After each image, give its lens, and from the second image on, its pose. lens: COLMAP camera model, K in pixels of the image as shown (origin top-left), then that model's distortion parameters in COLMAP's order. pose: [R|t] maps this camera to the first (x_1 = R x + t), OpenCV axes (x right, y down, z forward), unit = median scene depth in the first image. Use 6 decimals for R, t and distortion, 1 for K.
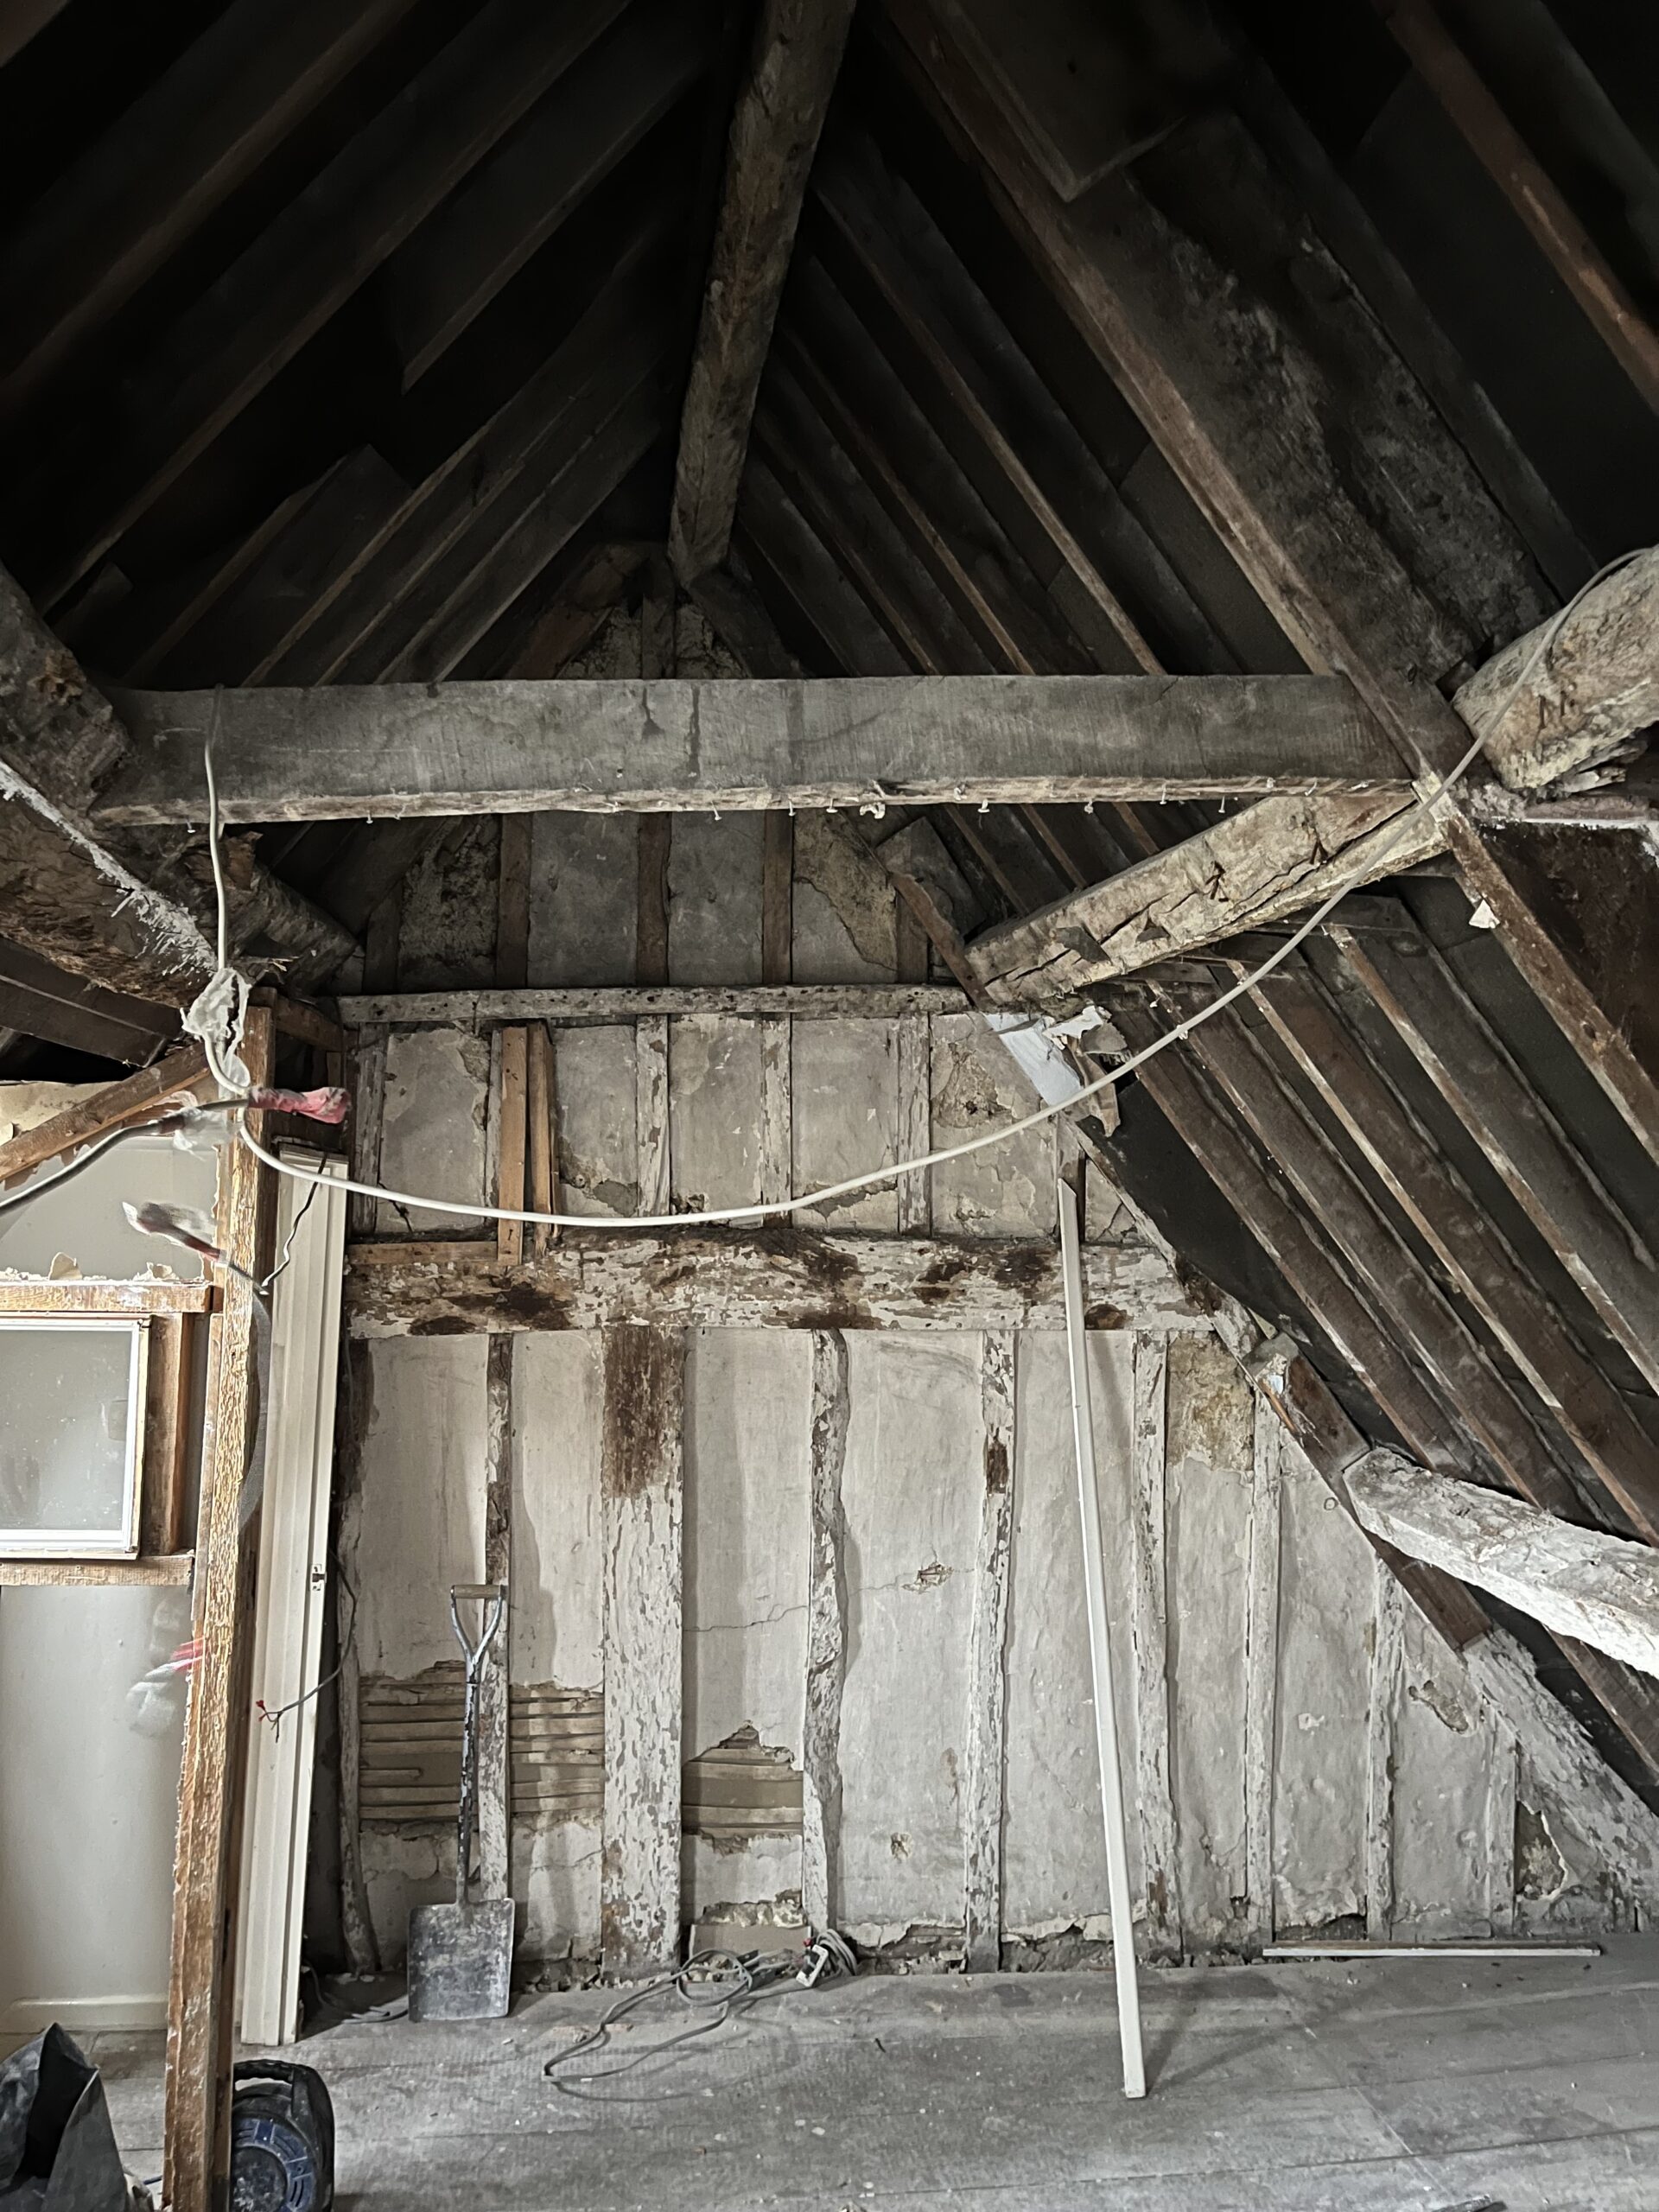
lens RADIAL K [[1663.7, 0, 841.9], [0, 1663.7, 1112.8], [0, 0, 1]] dist [0.072683, -0.101192]
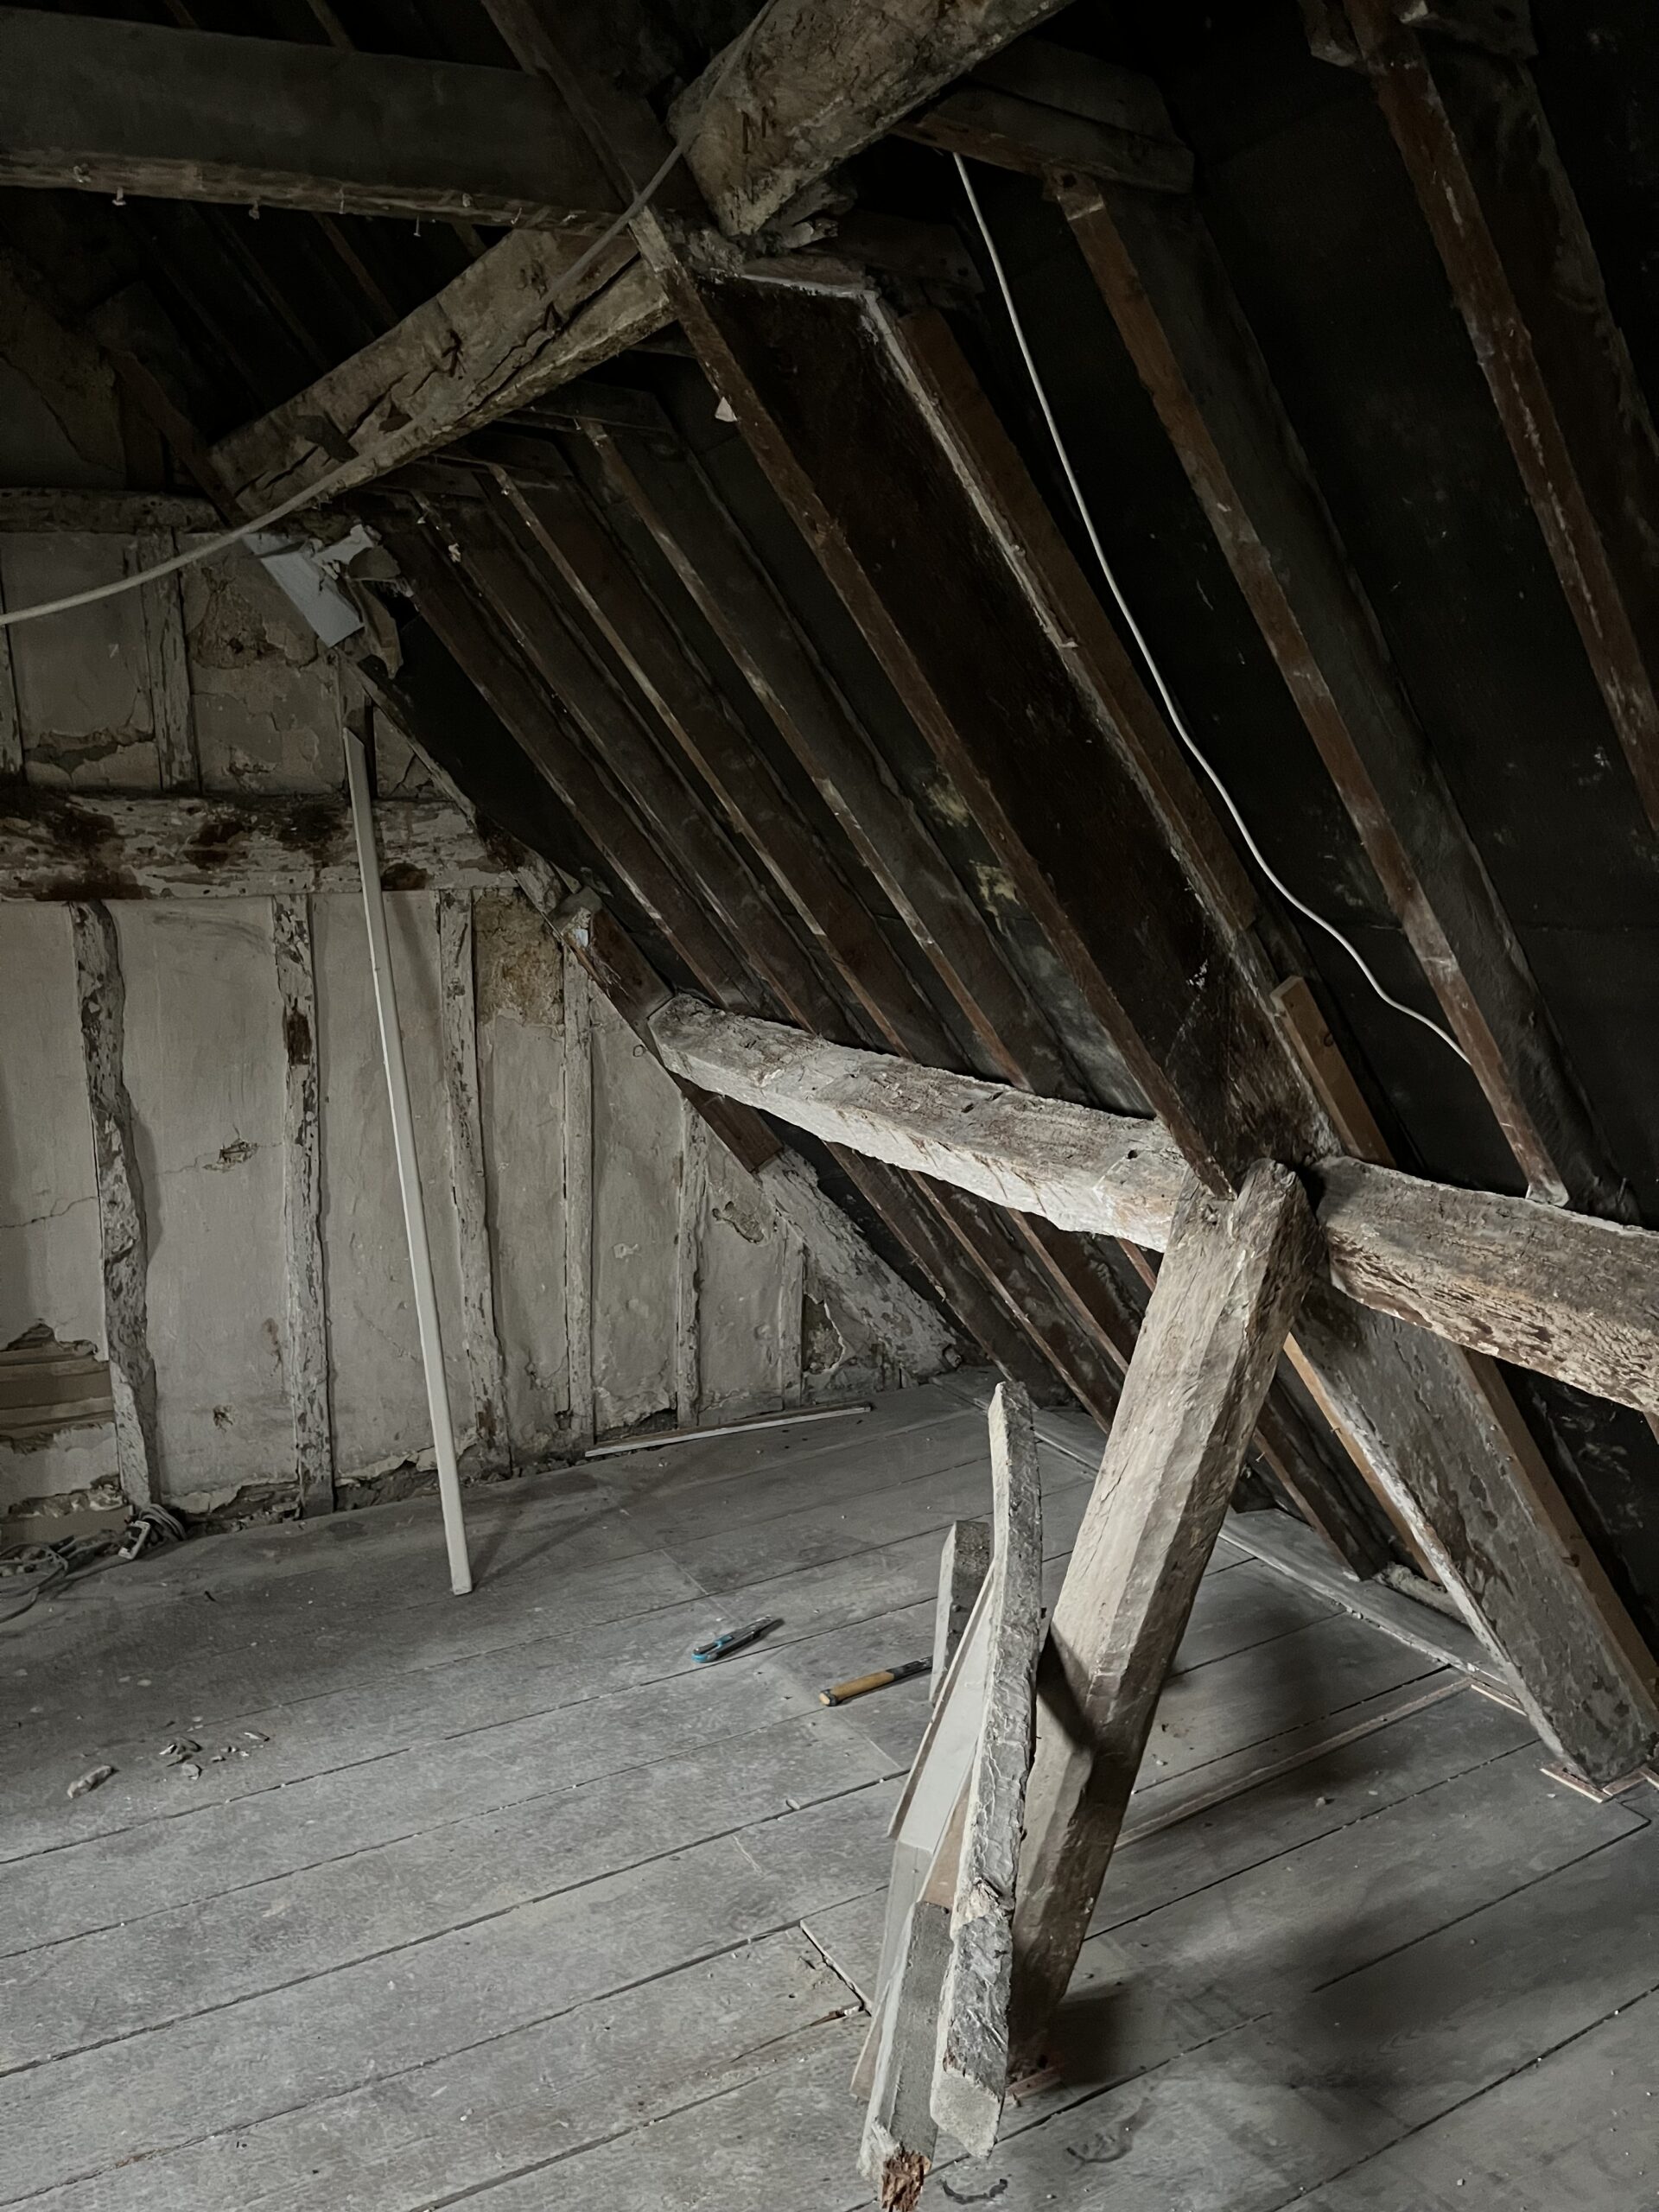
lens RADIAL K [[1663.7, 0, 827.2], [0, 1663.7, 1126.6], [0, 0, 1]] dist [0.072683, -0.101192]
pose [[0.932540, -0.088236, 0.350118, 0.034728], [-0.001700, 0.968597, 0.248631, 0.021790], [-0.361062, -0.232454, 0.903106, 0.012592]]
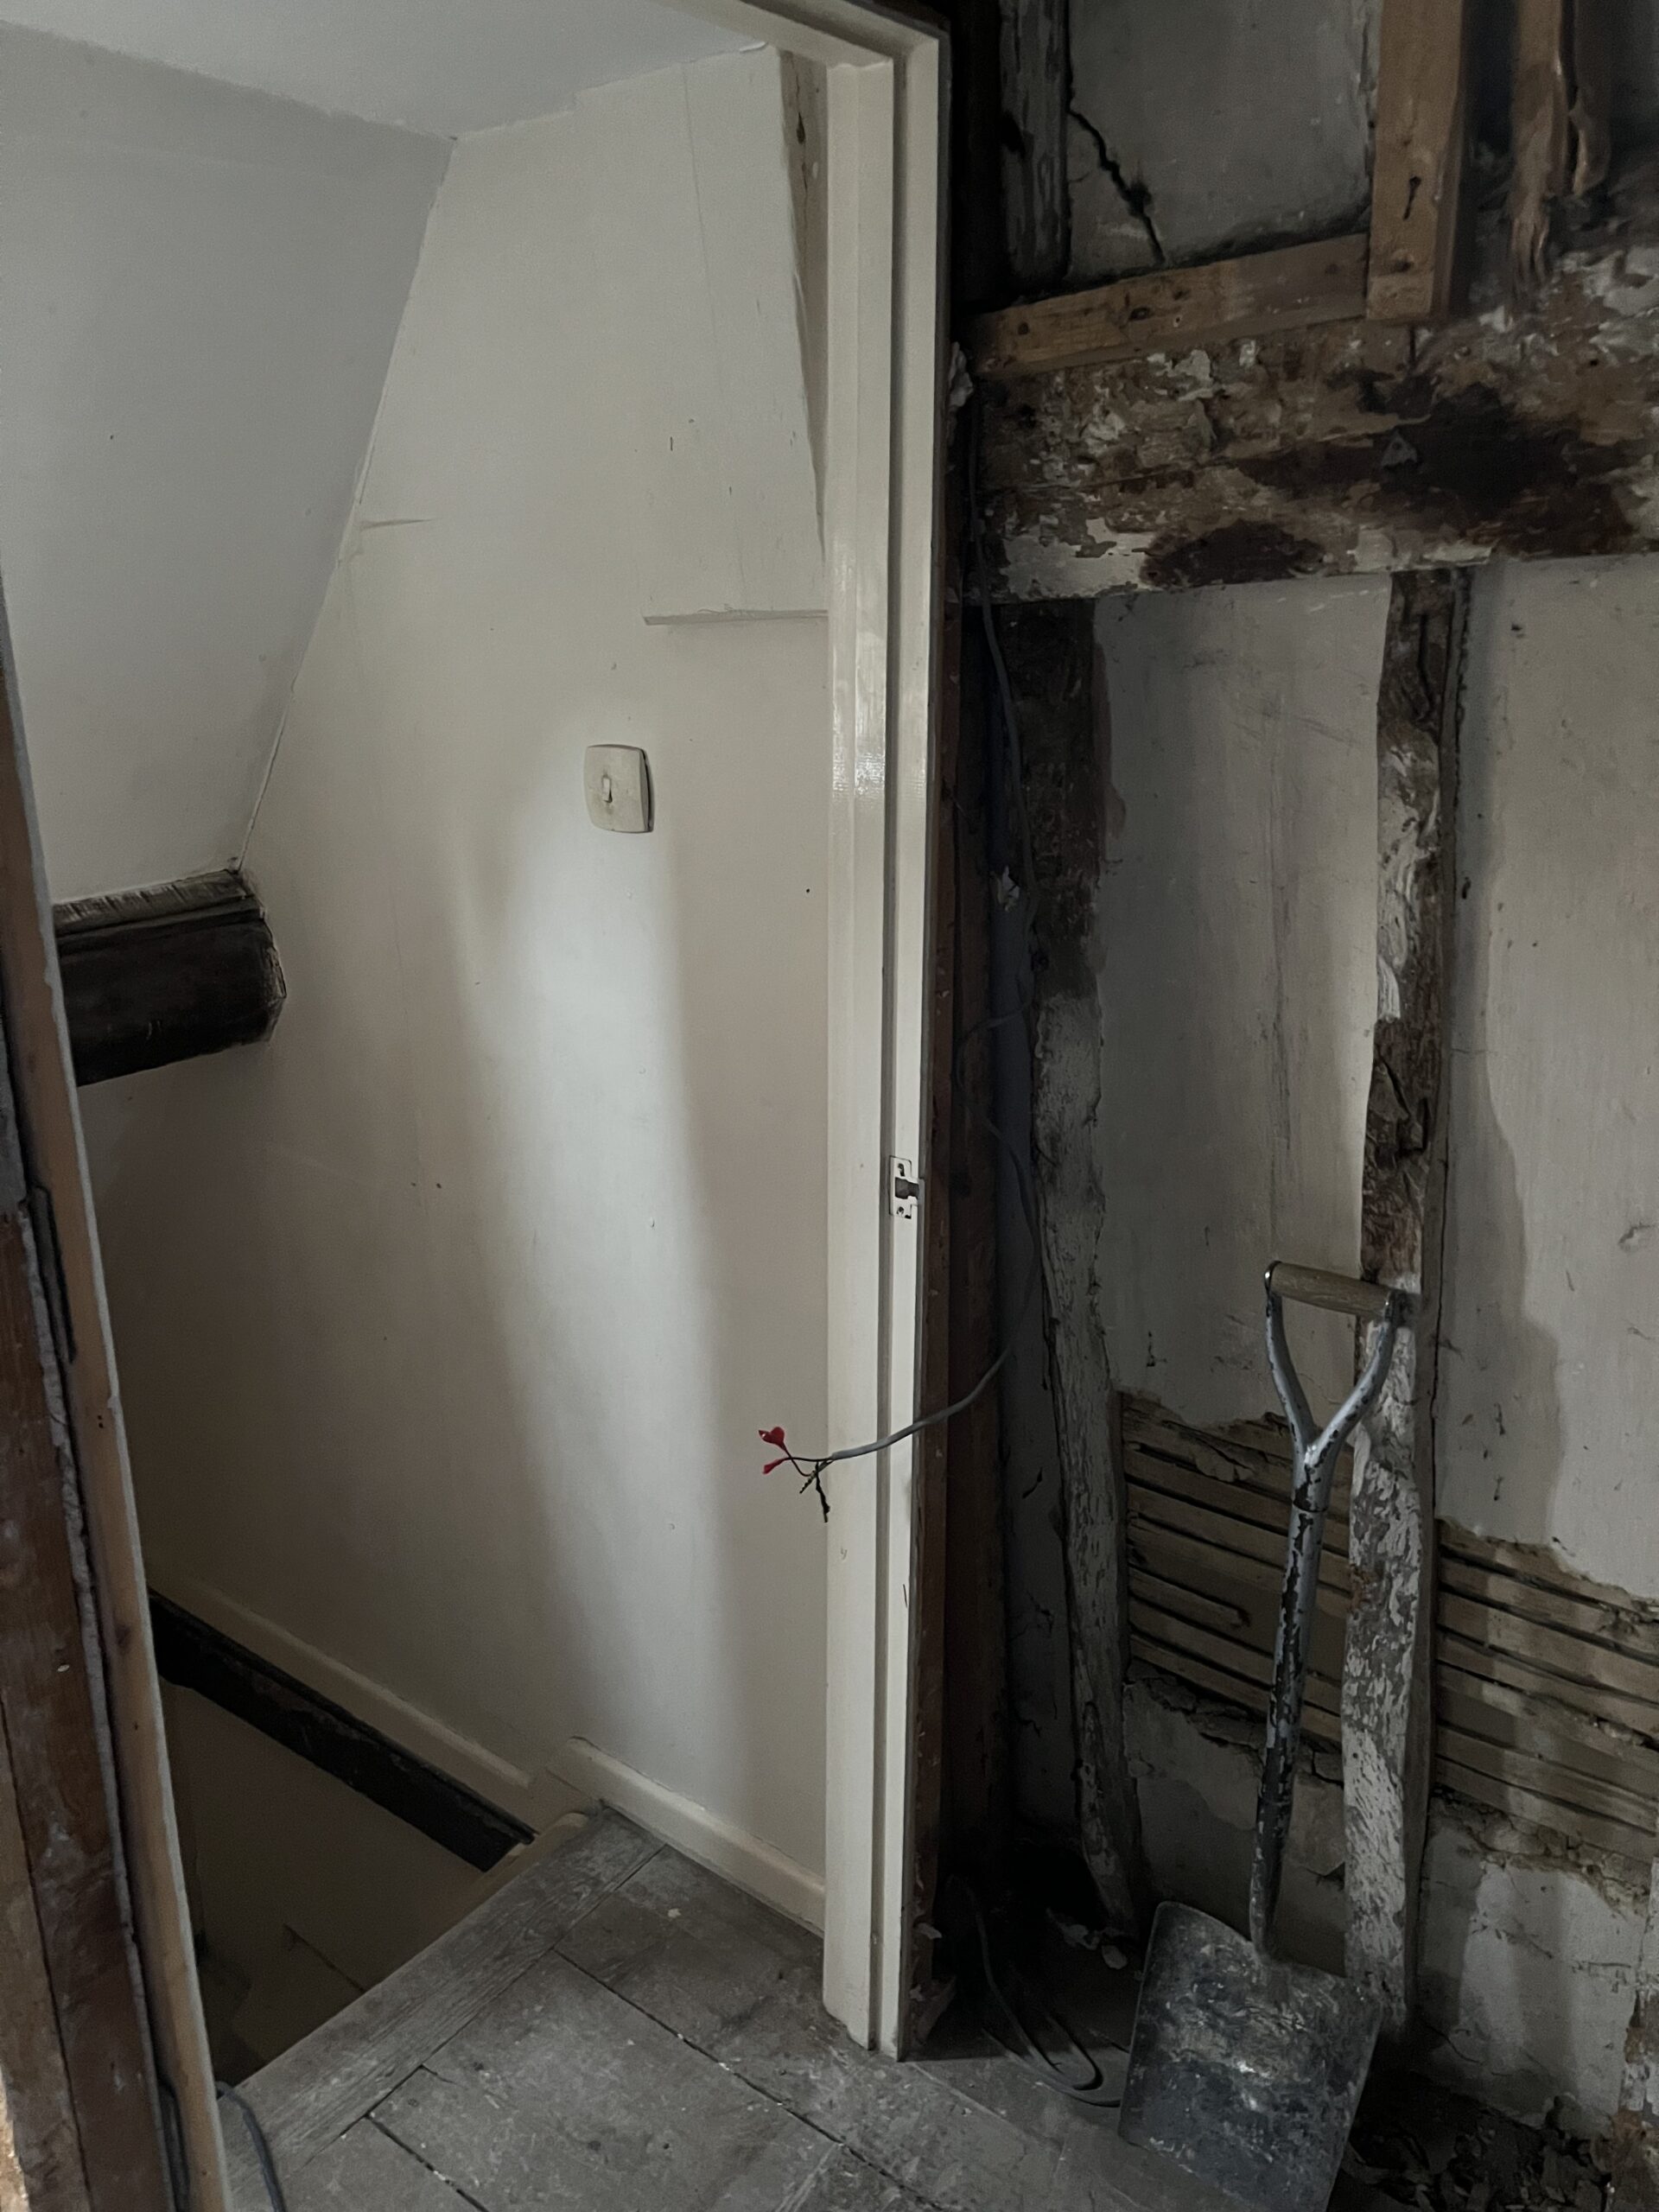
lens RADIAL K [[1663.7, 0, 842.9], [0, 1663.7, 1125.0], [0, 0, 1]] dist [0.072683, -0.101192]
pose [[0.672698, 0.184960, -0.716426, -0.029996], [0.066143, 0.949344, 0.307198, 0.139628], [0.736954, -0.254039, 0.626389, 0.767139]]
